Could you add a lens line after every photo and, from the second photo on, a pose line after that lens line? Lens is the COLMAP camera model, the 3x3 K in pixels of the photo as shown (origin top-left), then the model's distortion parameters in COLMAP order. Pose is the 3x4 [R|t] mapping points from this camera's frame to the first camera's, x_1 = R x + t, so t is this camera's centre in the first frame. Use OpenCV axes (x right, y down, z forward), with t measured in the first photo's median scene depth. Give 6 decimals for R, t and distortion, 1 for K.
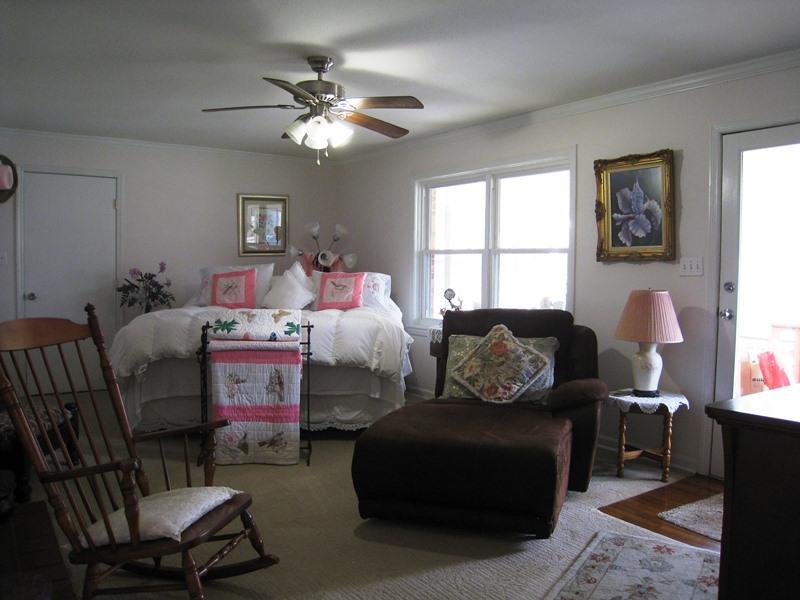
lens RADIAL K [[660.9, 0, 405.1], [0, 660.9, 297.8], [0, 0, 1]] dist [-0.165897, 0.090218]
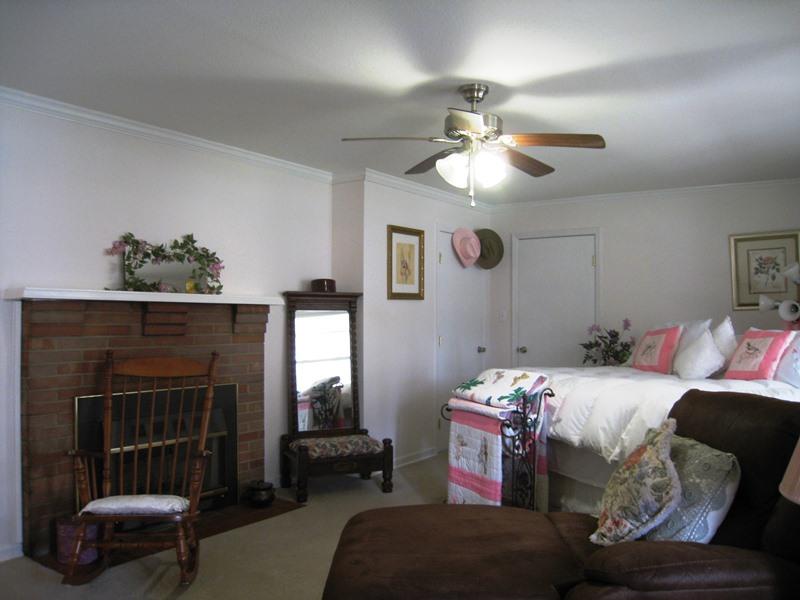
lens RADIAL K [[660.9, 0, 399.9], [0, 660.9, 303.8], [0, 0, 1]] dist [-0.165897, 0.090218]
pose [[0.354474, -0.031315, -0.934541, 0.550672], [-0.044525, 0.997740, -0.050321, -0.020449], [0.934005, 0.059448, 0.352279, 0.516688]]
